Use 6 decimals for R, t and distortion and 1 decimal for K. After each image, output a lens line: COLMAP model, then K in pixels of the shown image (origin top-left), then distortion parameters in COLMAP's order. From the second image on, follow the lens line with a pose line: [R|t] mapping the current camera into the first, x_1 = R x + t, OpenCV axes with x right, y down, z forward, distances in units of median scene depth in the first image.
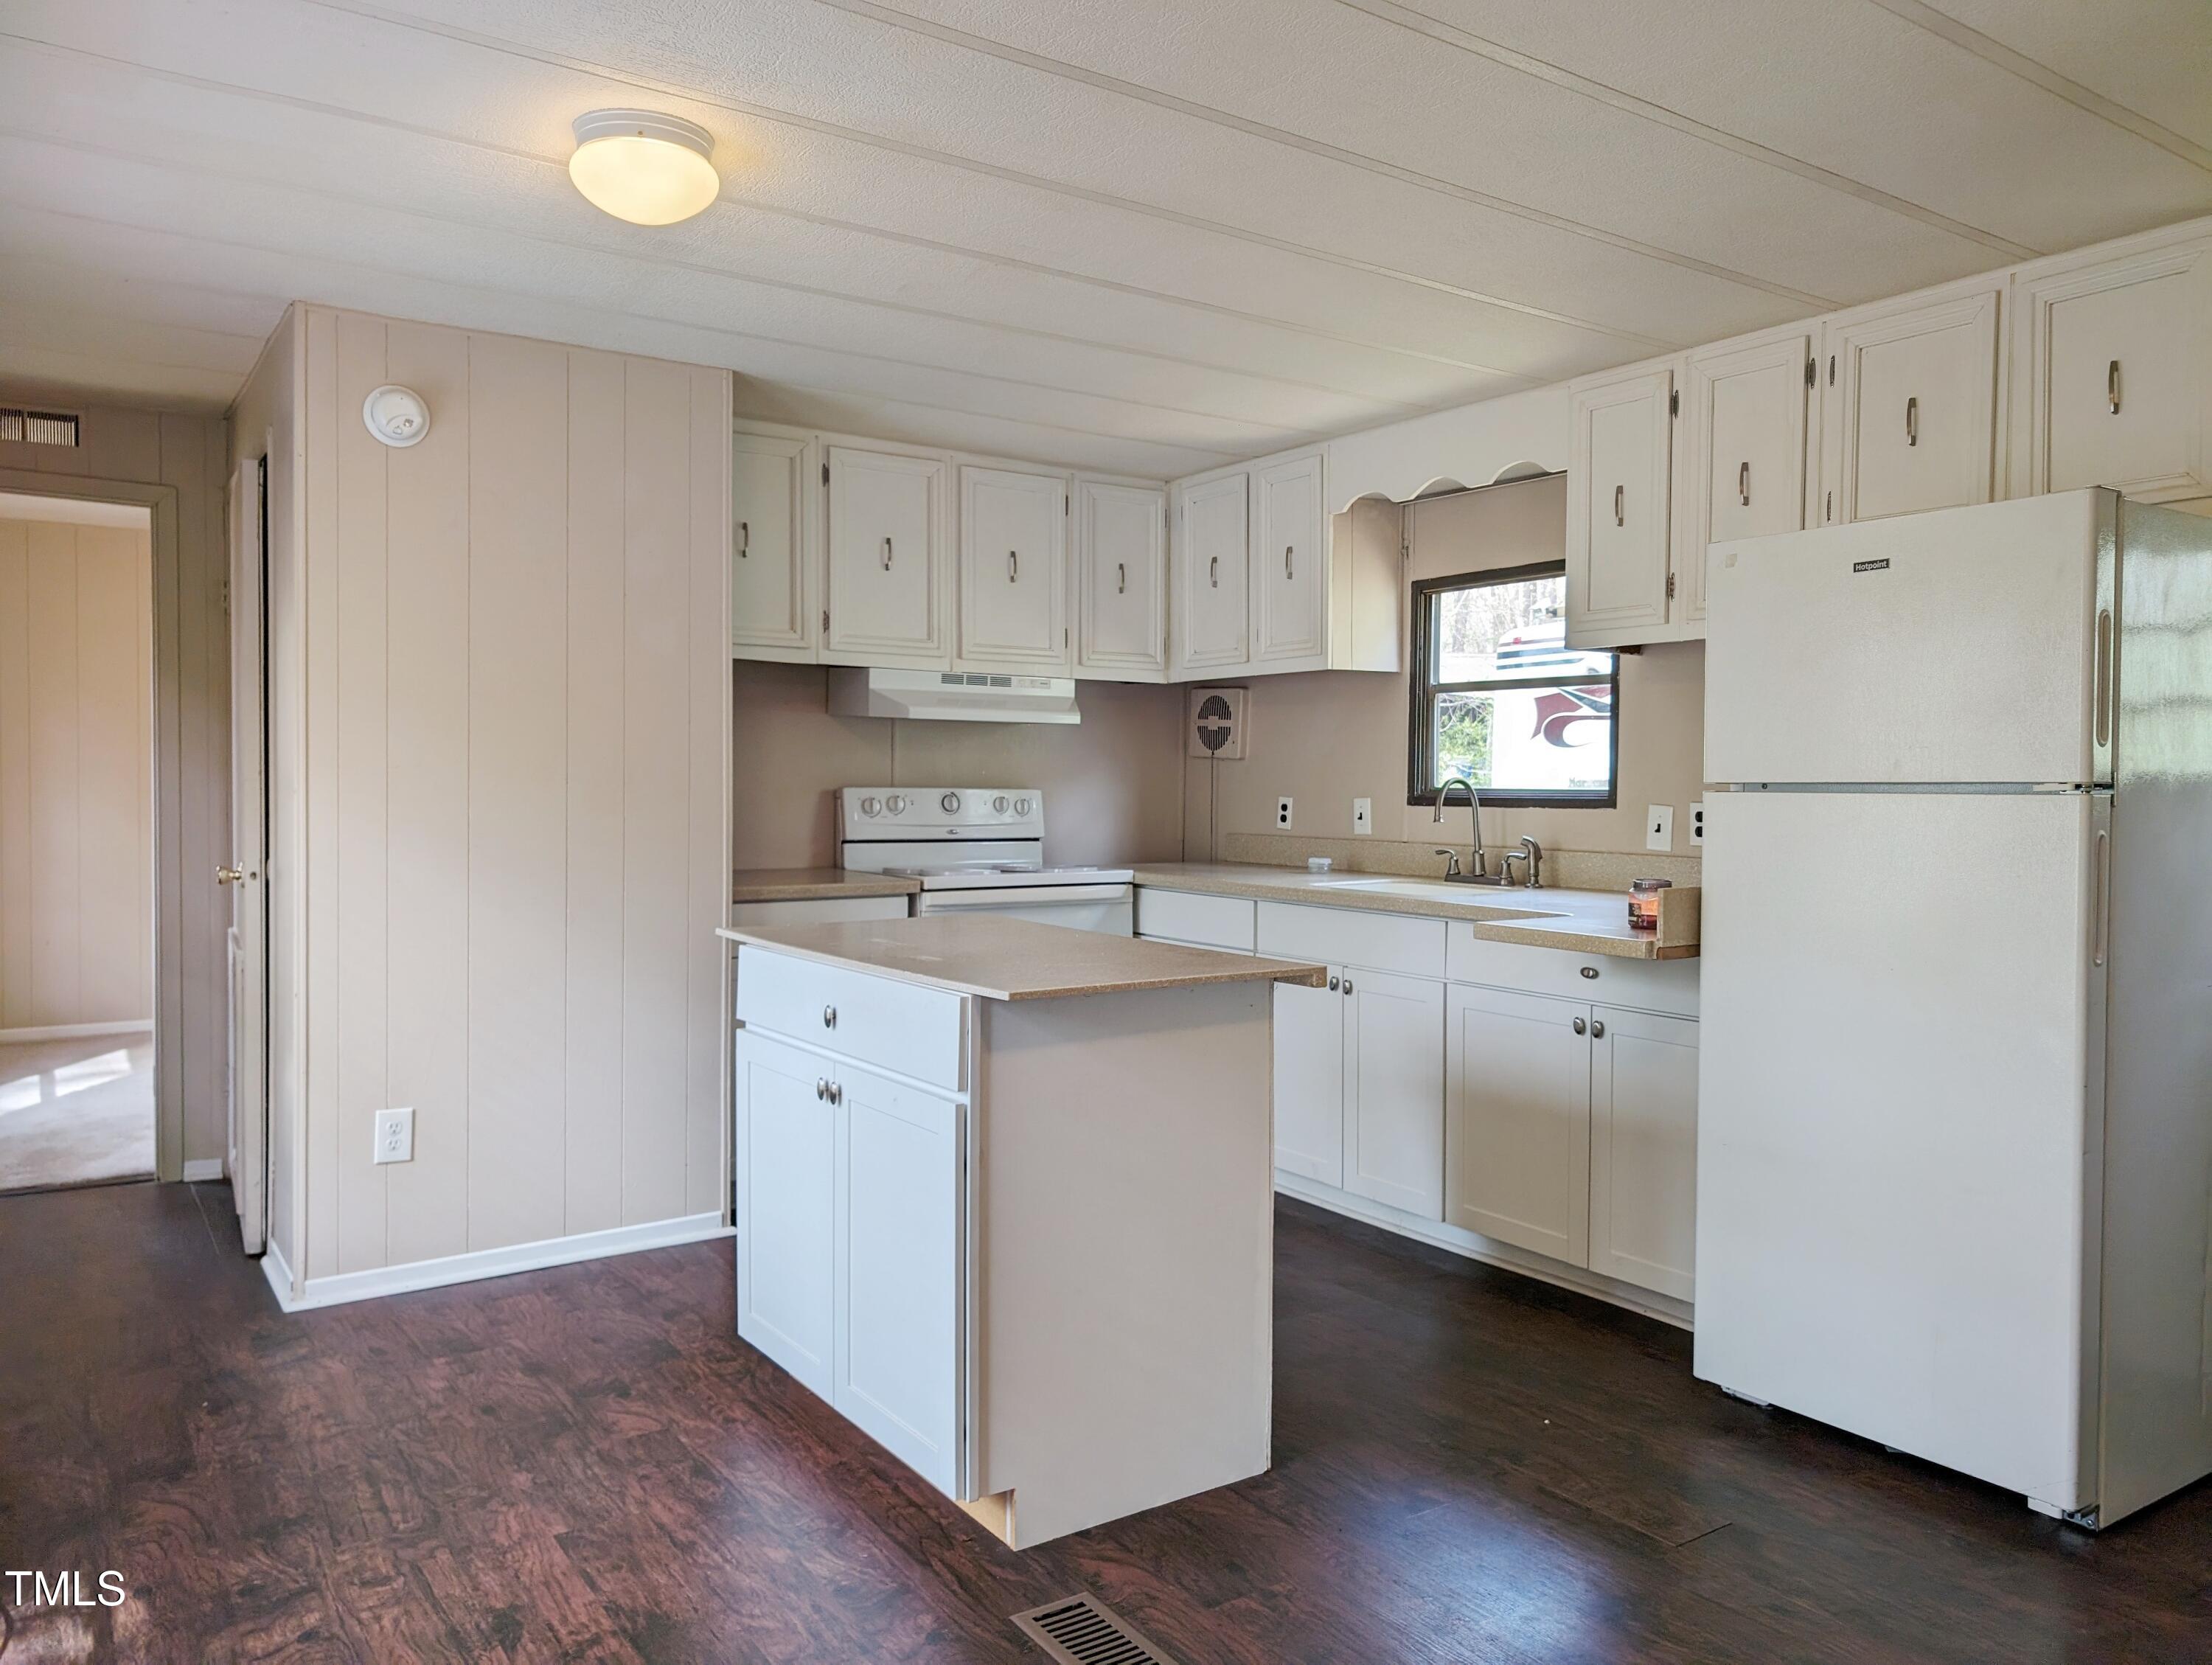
lens RADIAL K [[1524.6, 0, 1106.0], [0, 1524.6, 832.5], [0, 0, 1]] dist [0.000718, -0.123216]
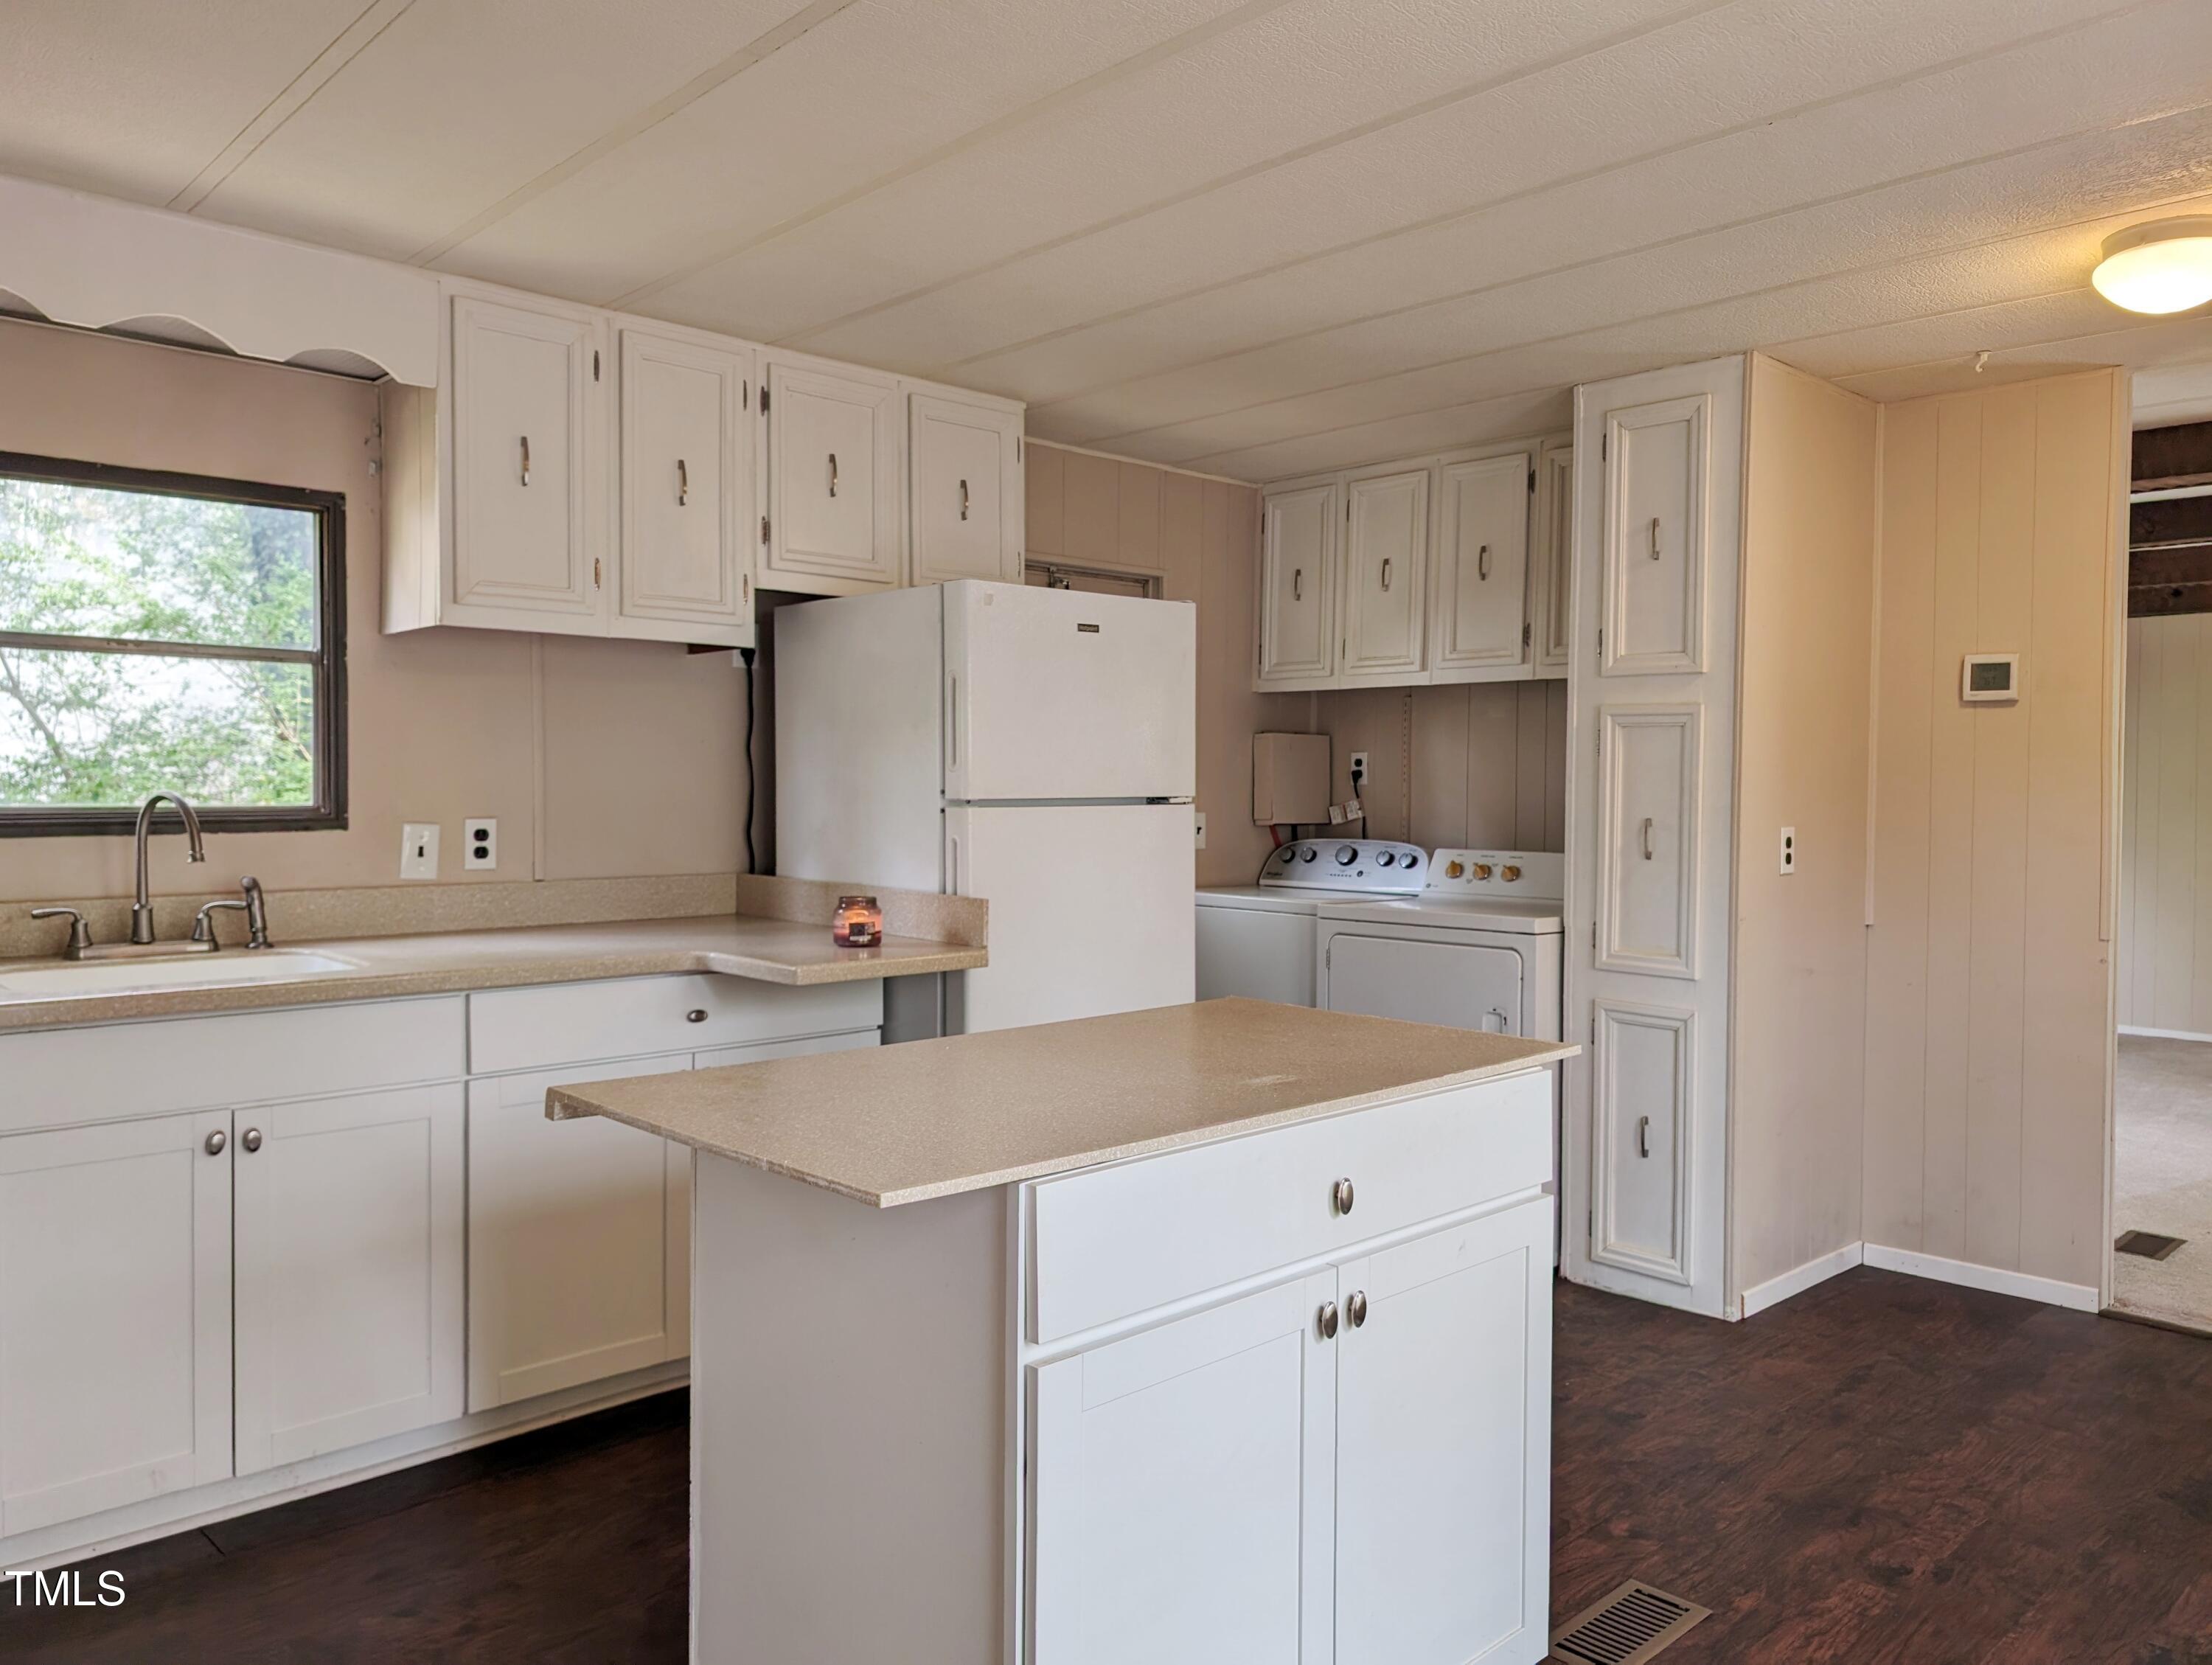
lens RADIAL K [[1524.6, 0, 1106.0], [0, 1524.6, 832.5], [0, 0, 1]] dist [0.000718, -0.123216]
pose [[-0.213491, -0.023027, 0.976674, -0.536112], [0.027514, 0.999184, 0.029572, -0.028556], [-0.976557, 0.033186, -0.212684, 0.883799]]
